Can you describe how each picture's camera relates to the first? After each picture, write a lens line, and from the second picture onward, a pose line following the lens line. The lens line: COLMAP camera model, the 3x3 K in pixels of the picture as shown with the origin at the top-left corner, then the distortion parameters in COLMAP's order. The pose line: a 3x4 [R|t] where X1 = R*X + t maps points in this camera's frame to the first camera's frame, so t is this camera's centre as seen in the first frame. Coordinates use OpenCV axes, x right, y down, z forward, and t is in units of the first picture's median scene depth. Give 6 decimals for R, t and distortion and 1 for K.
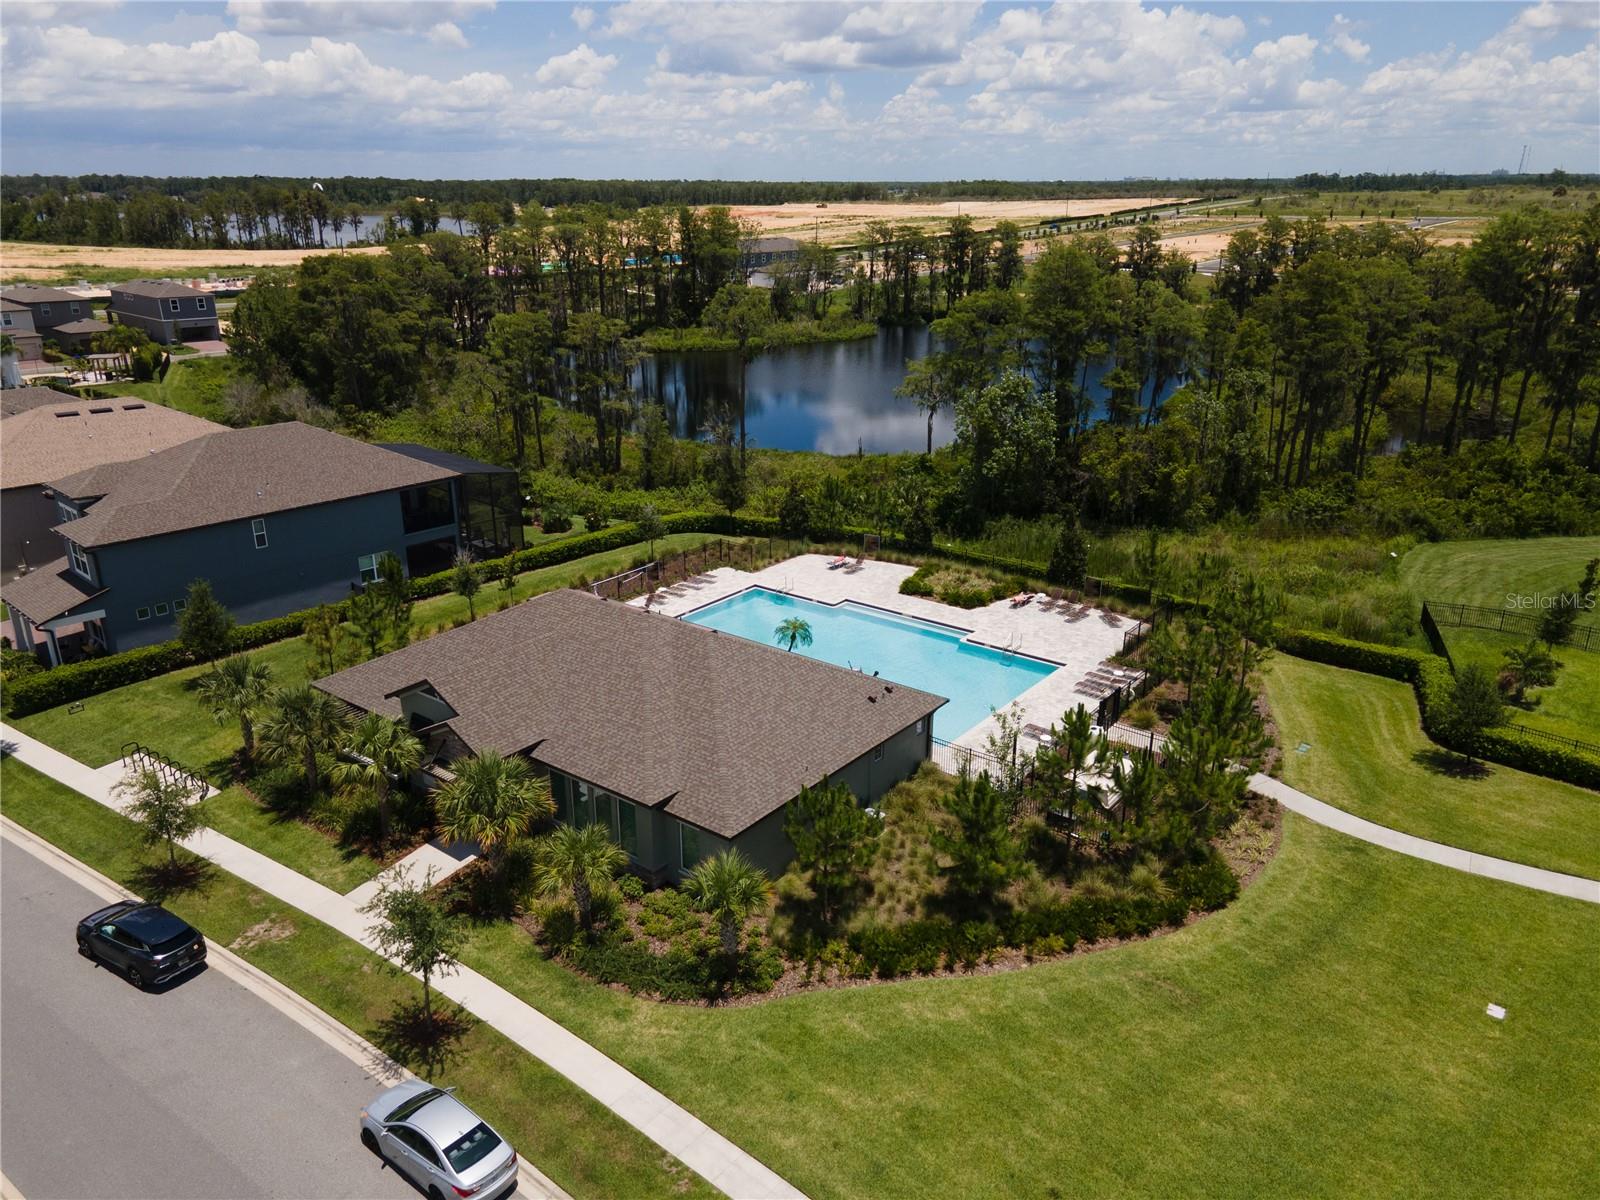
lens RADIAL K [[1147.1, 0, 793.7], [0, 1147.1, 596.7], [0, 0, 1]] dist [0.008129, 0.052337]
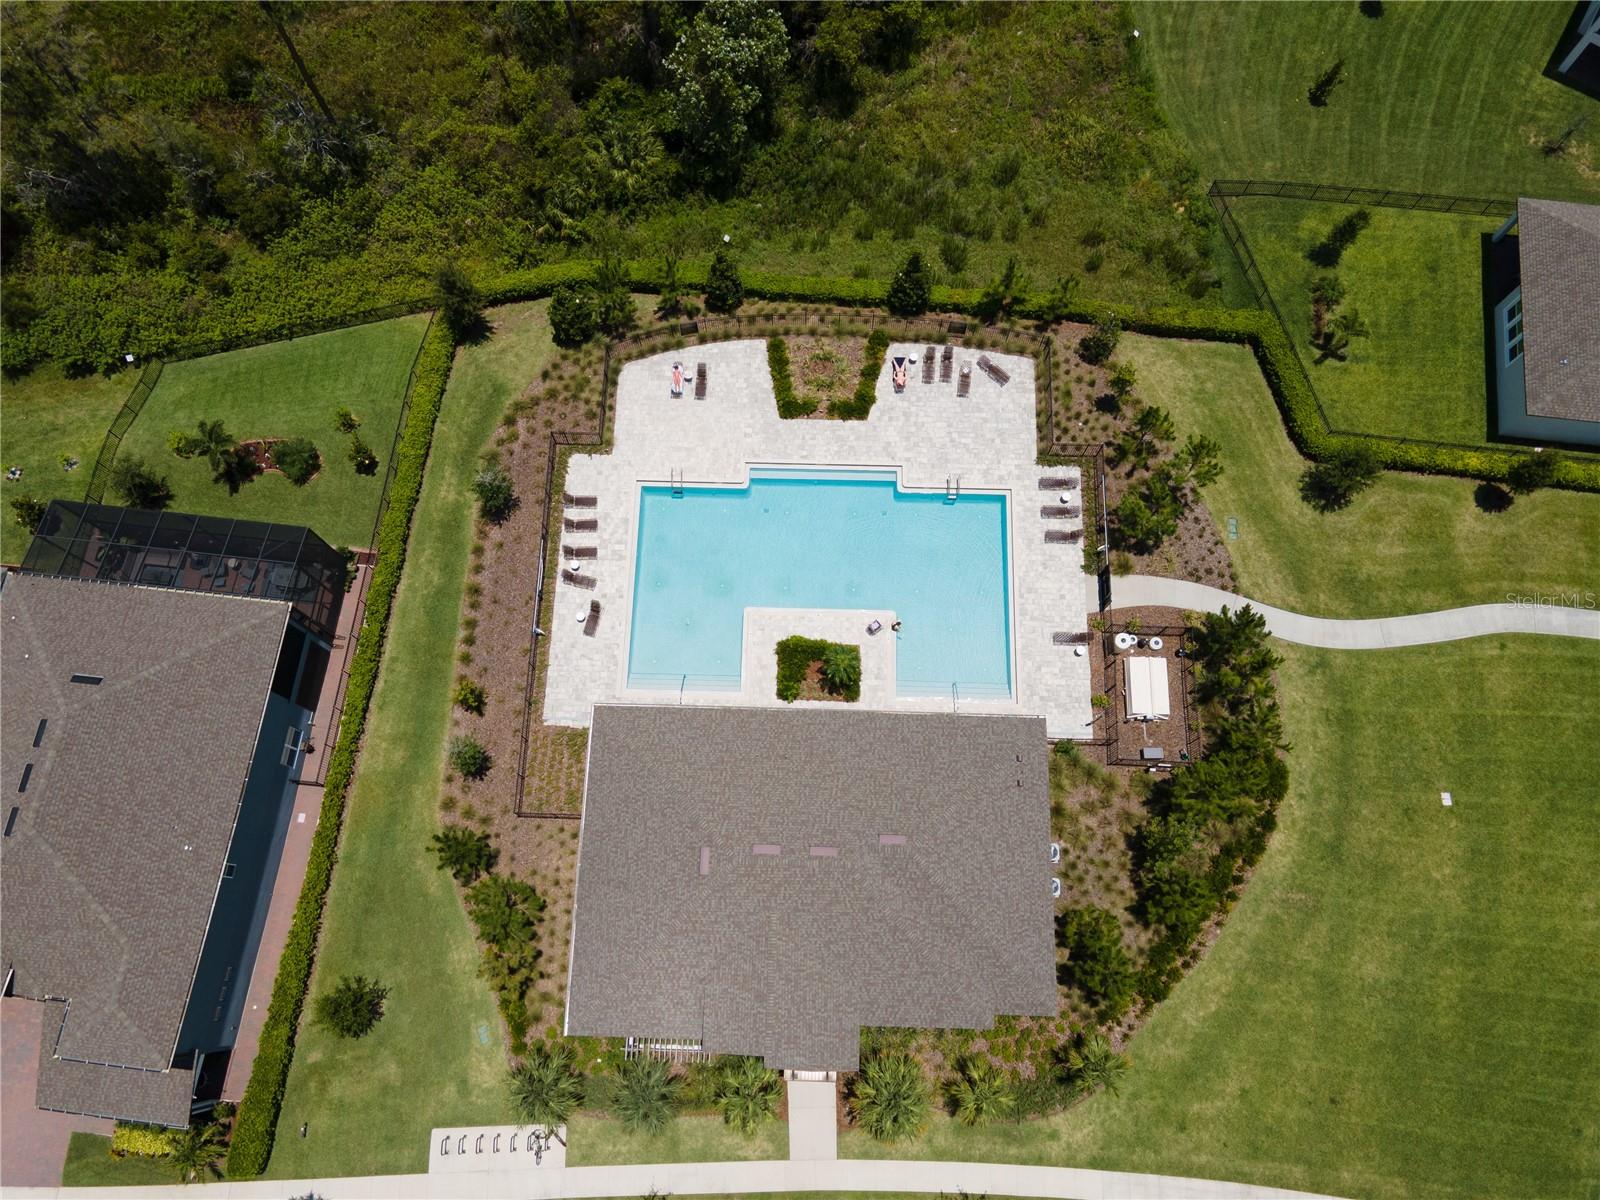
lens RADIAL K [[1147.1, 0, 793.7], [0, 1147.1, 596.7], [0, 0, 1]] dist [0.008129, 0.052337]
pose [[0.805774, -0.565389, 0.176247, -0.210951], [0.201182, 0.541230, 0.816453, -0.983929], [-0.557004, -0.622419, 0.549855, 0.561652]]
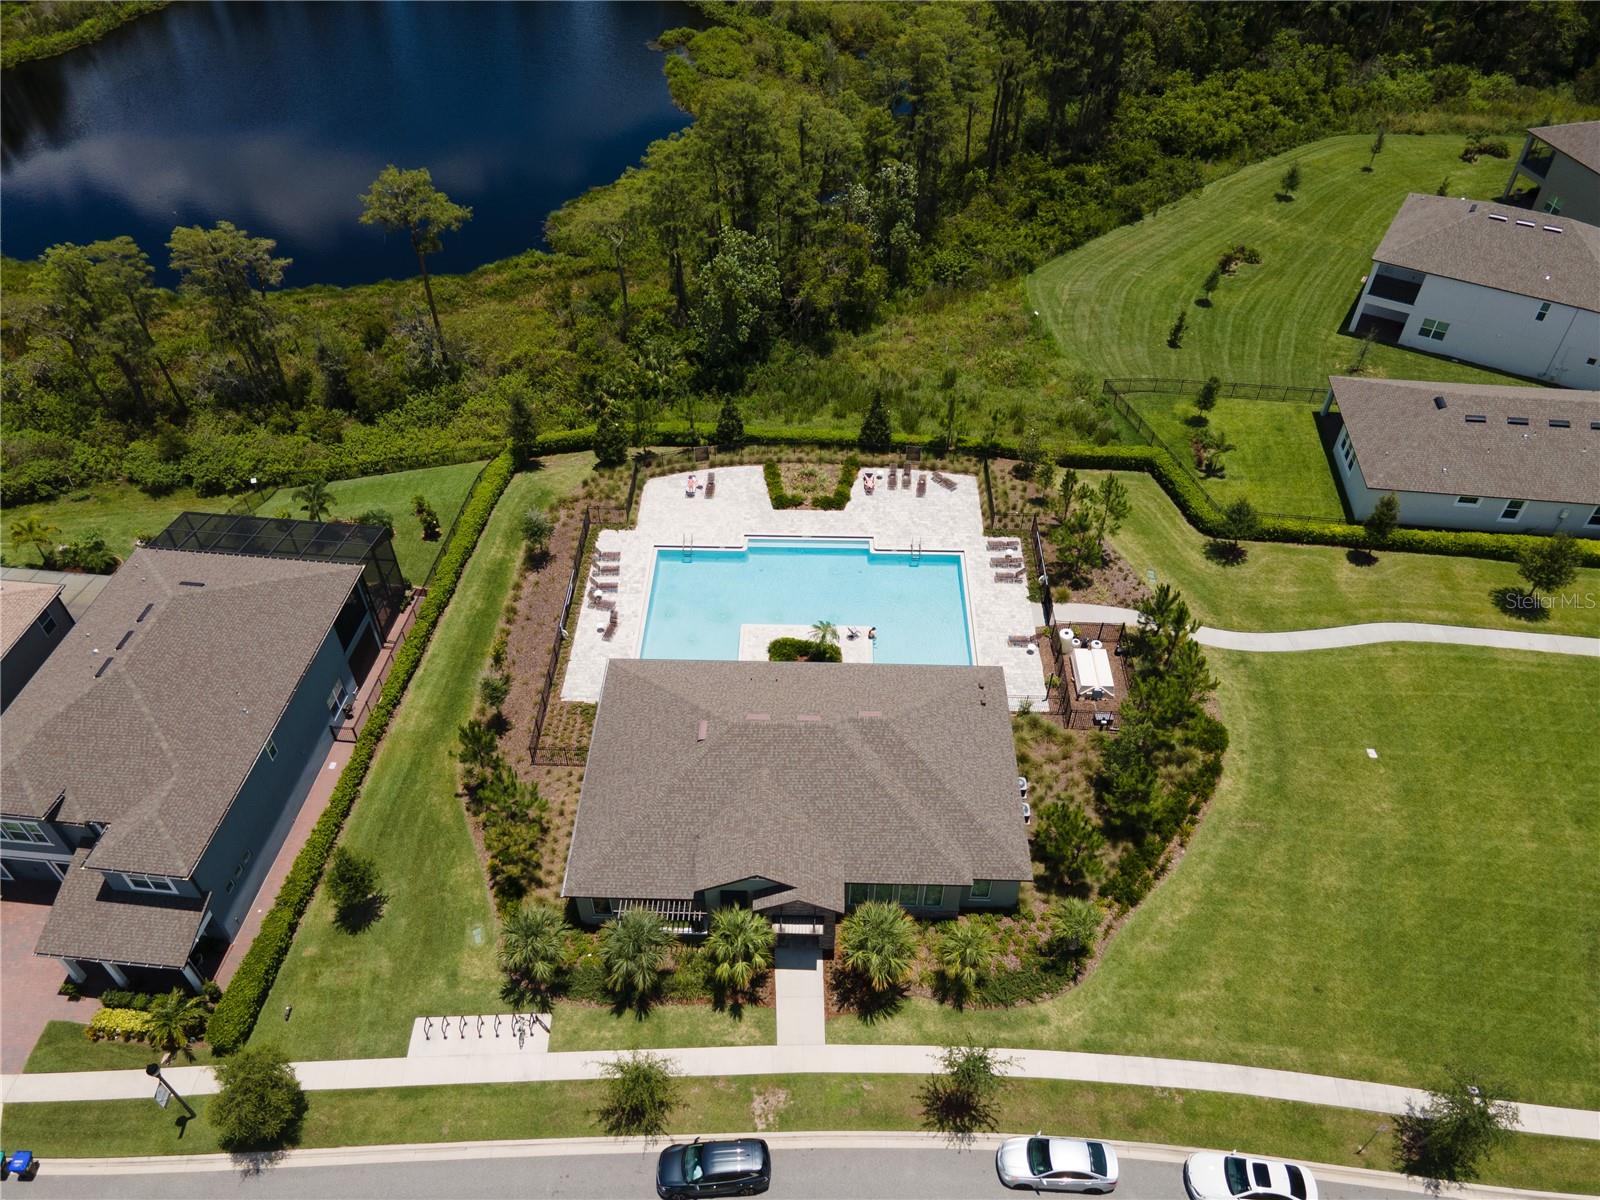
lens RADIAL K [[1147.1, 0, 793.7], [0, 1147.1, 596.7], [0, 0, 1]] dist [0.008129, 0.052337]
pose [[0.804725, -0.409827, 0.429488, -0.605979], [0.196413, 0.866533, 0.458849, -0.646025], [-0.560214, -0.284890, 0.777816, 0.102969]]
